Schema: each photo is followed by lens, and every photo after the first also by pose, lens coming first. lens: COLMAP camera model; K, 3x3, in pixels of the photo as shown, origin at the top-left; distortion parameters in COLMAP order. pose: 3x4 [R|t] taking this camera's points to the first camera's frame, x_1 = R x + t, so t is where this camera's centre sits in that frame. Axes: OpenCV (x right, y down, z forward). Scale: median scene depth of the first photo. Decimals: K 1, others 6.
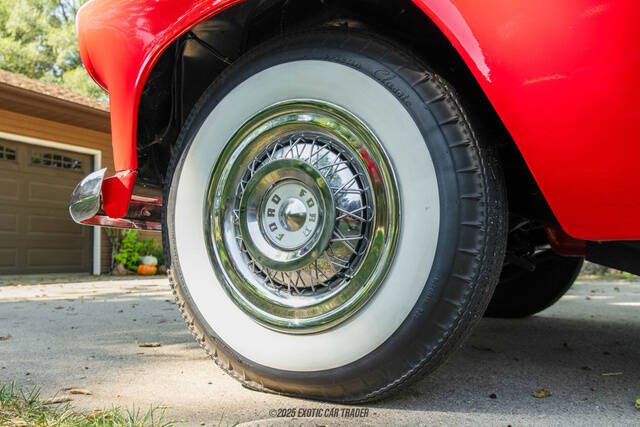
lens RADIAL K [[551.6, 0, 319.2], [0, 551.6, 216.9], [0, 0, 1]] dist [-0.022168, -0.018904]
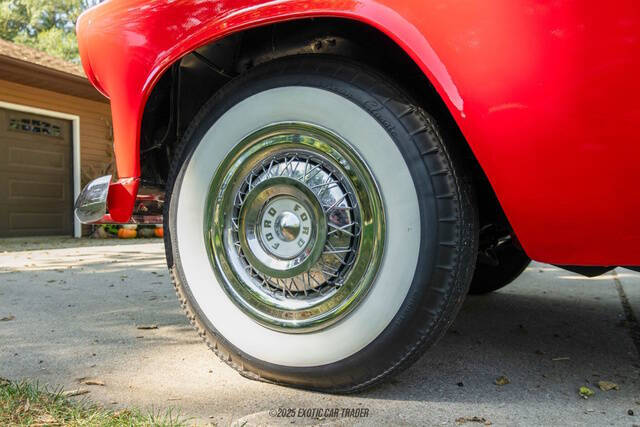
lens RADIAL K [[529.2, 0, 320.3], [0, 529.2, 214.3], [0, 0, 1]] dist [-0.036715, -0.006964]
pose [[0.998338, 0.006044, 0.057308, -0.041346], [-0.010160, 0.997367, 0.071806, -0.101009], [-0.056723, -0.072269, 0.995771, -0.059089]]
